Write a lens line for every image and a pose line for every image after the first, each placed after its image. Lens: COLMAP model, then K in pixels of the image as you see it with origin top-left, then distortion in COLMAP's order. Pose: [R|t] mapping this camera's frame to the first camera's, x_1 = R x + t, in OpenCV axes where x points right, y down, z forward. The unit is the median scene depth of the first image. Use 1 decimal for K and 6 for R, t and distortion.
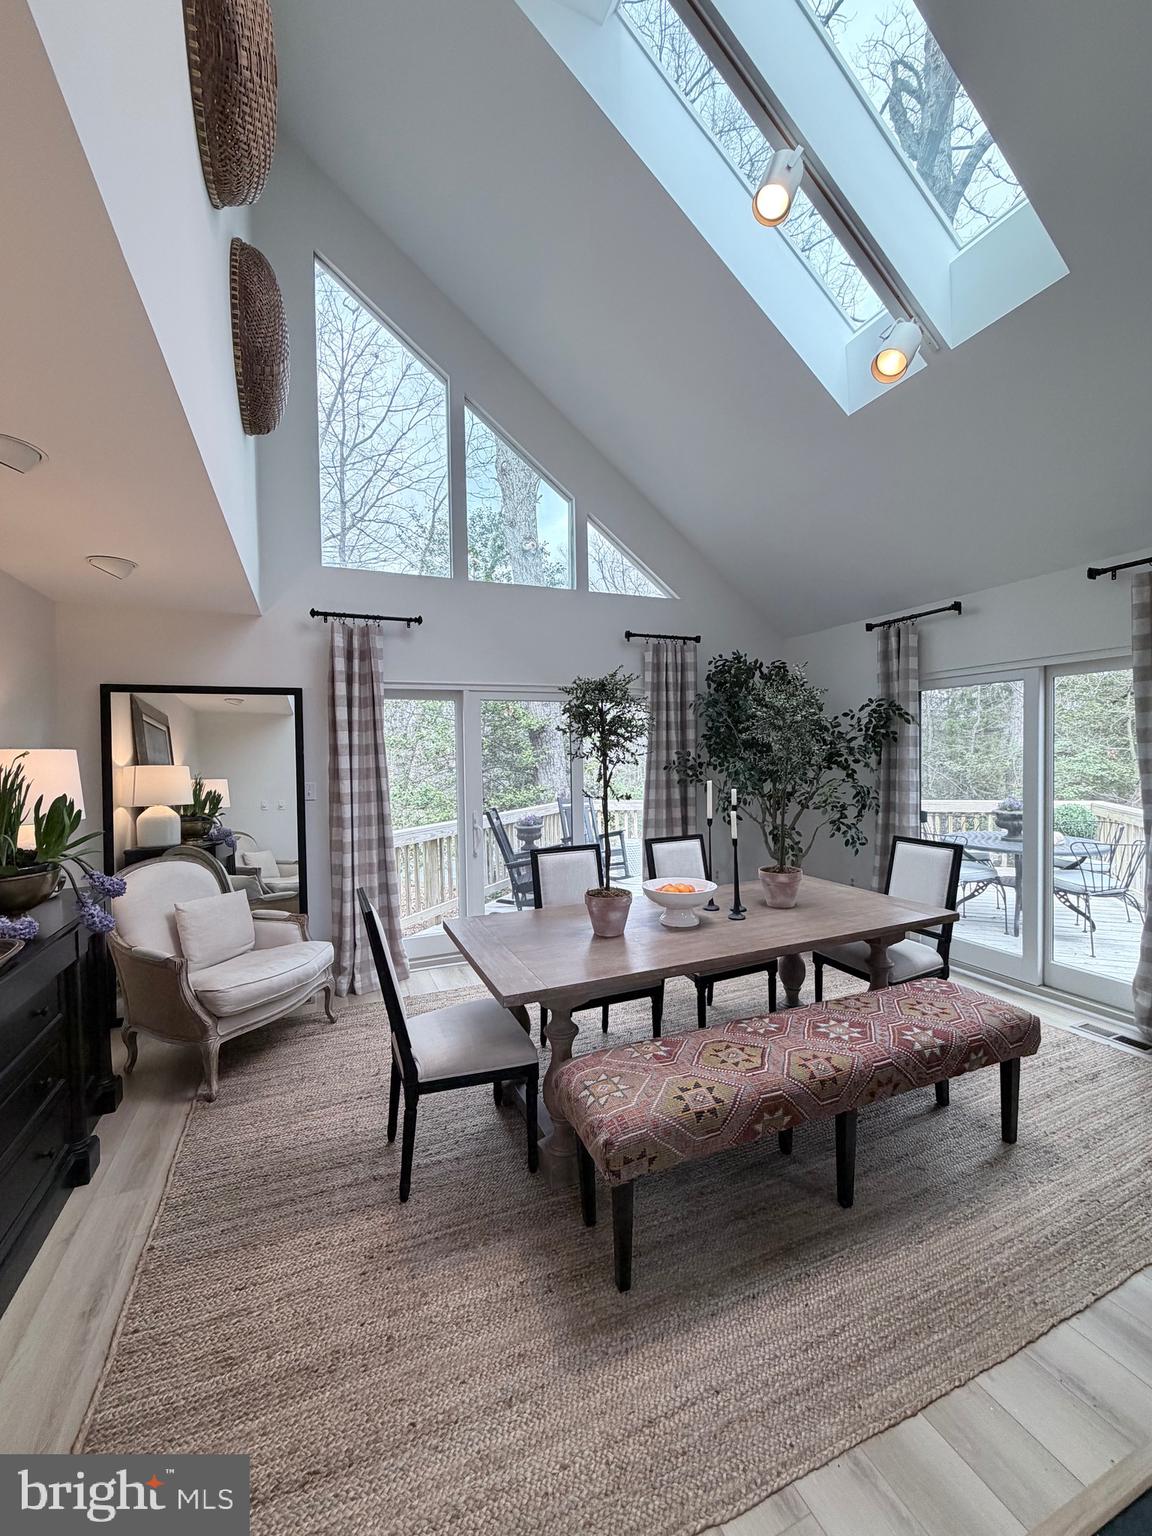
lens RADIAL K [[612.1, 0, 575.1], [0, 612.1, 763.4], [0, 0, 1]] dist [0.000055, -0.000066]
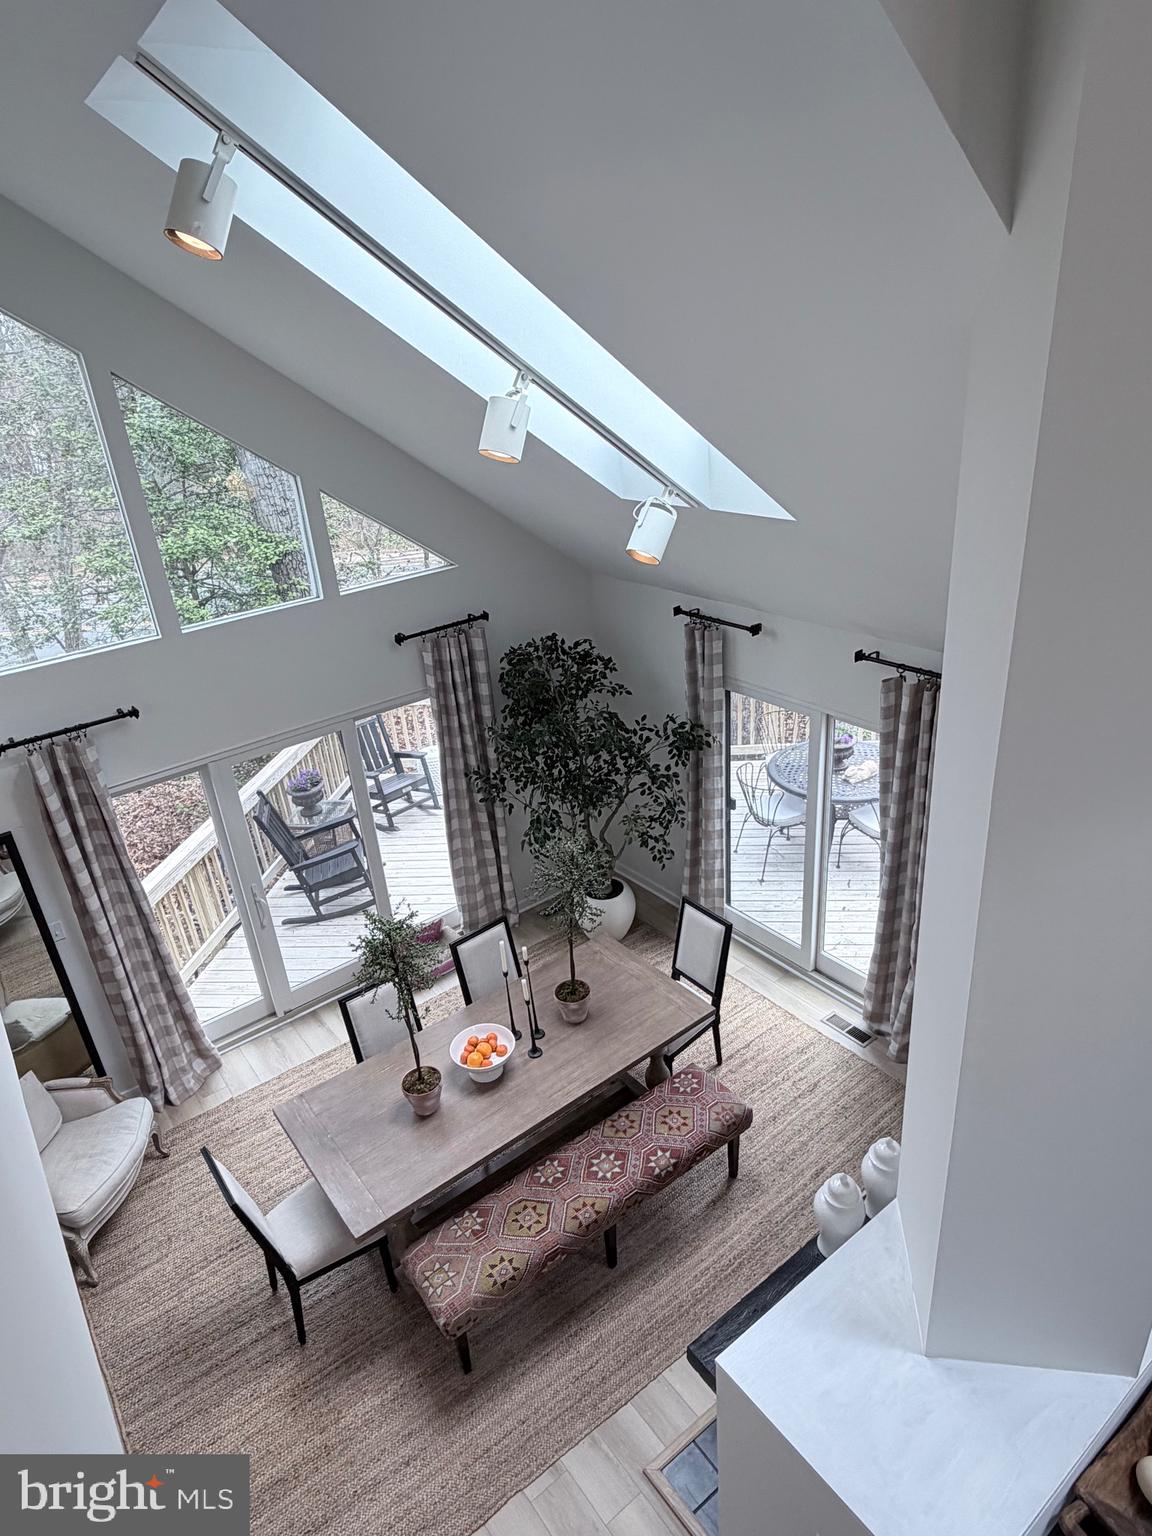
lens RADIAL K [[927.5, 0, 579.6], [0, 927.5, 773.8], [0, 0, 1]] dist [0.000564, -0.000556]
pose [[0.967184, -0.159743, 0.197578, 0.079573], [0.065716, 0.908452, 0.412791, -0.905712], [-0.245431, -0.386261, 0.889138, -0.360593]]
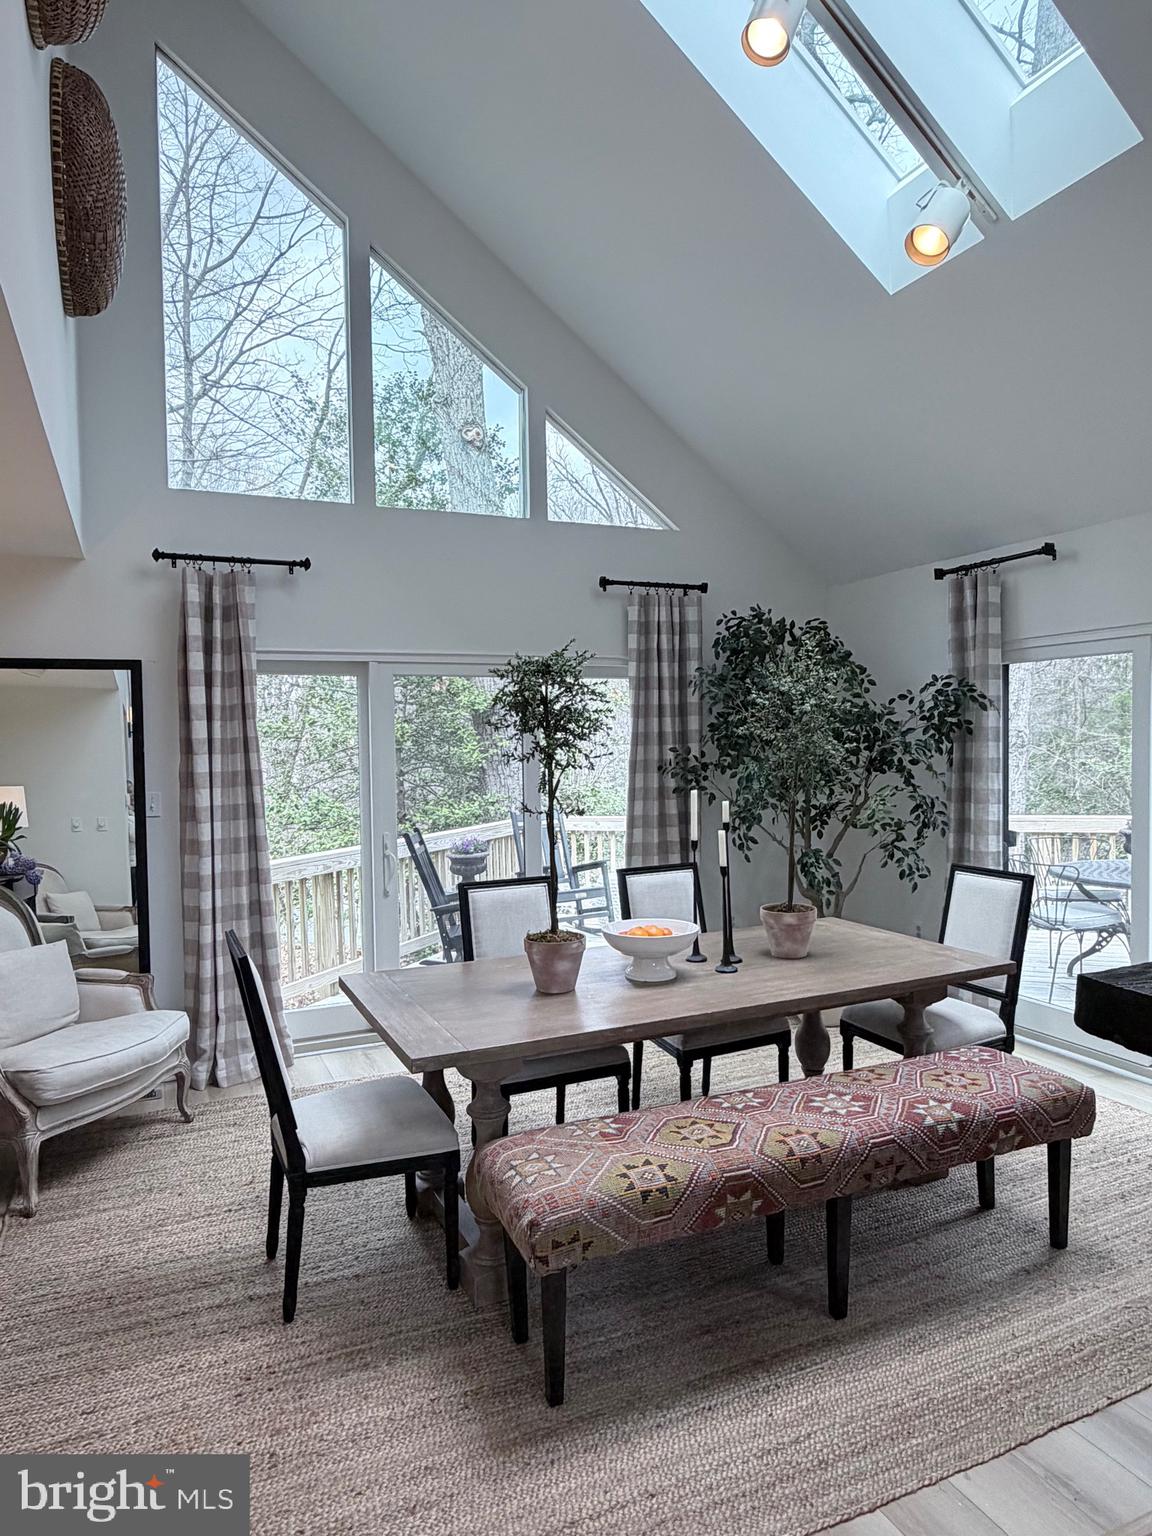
lens RADIAL K [[956.0, 0, 573.6], [0, 956.0, 766.6], [0, 0, 1]] dist [-0.000883, 0.000126]
pose [[0.999751, -0.000408, 0.022306, 0.045483], [0.000230, 0.999968, 0.007985, -0.010380], [-0.022308, -0.007978, 0.999719, -0.174833]]
